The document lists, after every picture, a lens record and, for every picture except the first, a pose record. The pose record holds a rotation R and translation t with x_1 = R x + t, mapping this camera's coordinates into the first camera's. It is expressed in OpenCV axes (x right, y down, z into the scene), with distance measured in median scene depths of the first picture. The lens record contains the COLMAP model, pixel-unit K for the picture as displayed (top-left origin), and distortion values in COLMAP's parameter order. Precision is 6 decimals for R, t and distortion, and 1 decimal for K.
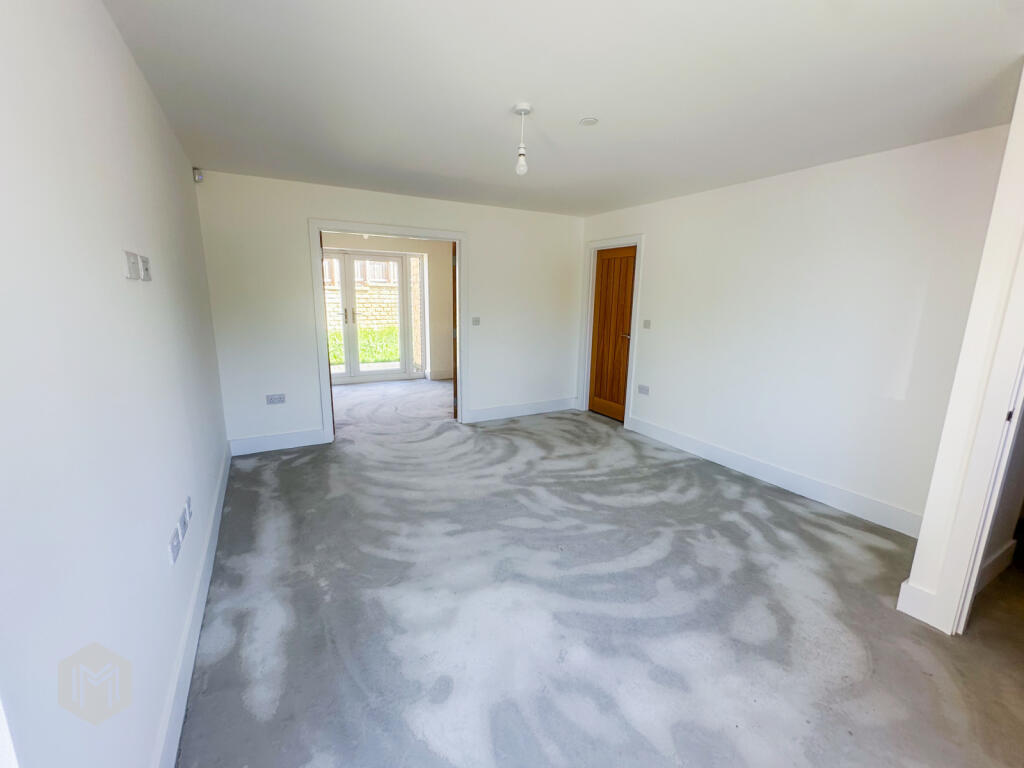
lens RADIAL K [[415.0, 0, 511.6], [0, 415.0, 377.5], [0, 0, 1]] dist [0.001166, -0.000363]
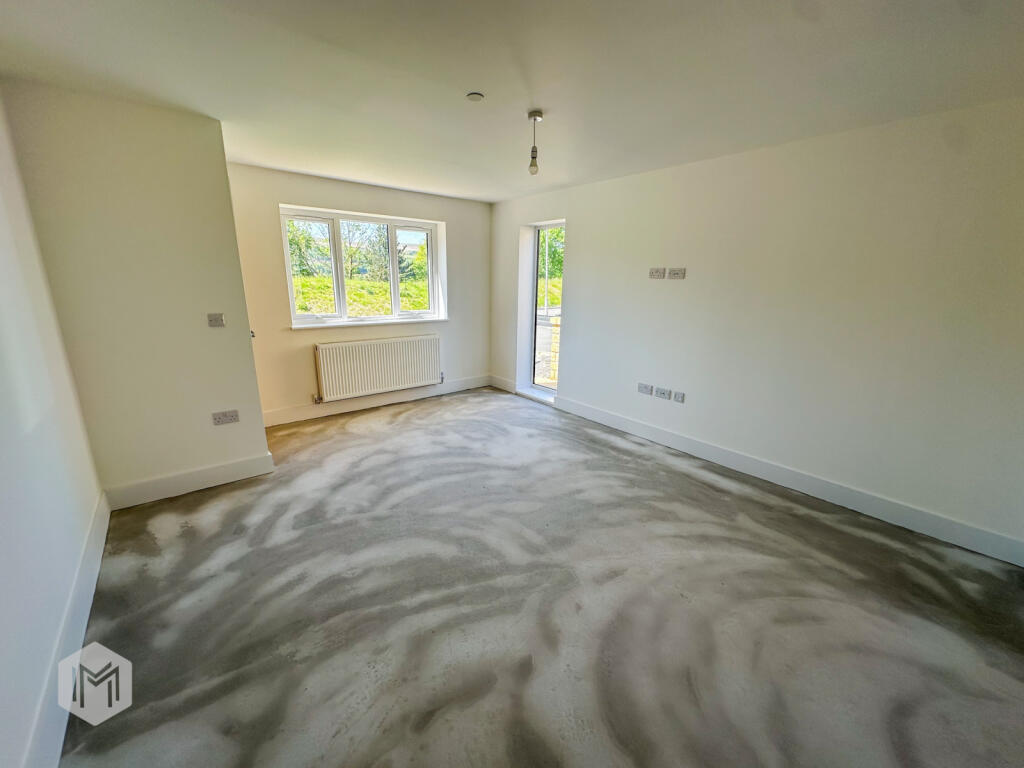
lens RADIAL K [[415.0, 0, 521.0], [0, 415.0, 382.0], [0, 0, 1]] dist [0.001166, -0.000363]
pose [[-0.978960, 0.016106, -0.203417, 0.216113], [-0.072280, 0.904873, 0.419500, -0.328535], [0.190823, 0.425376, -0.884670, 1.648039]]
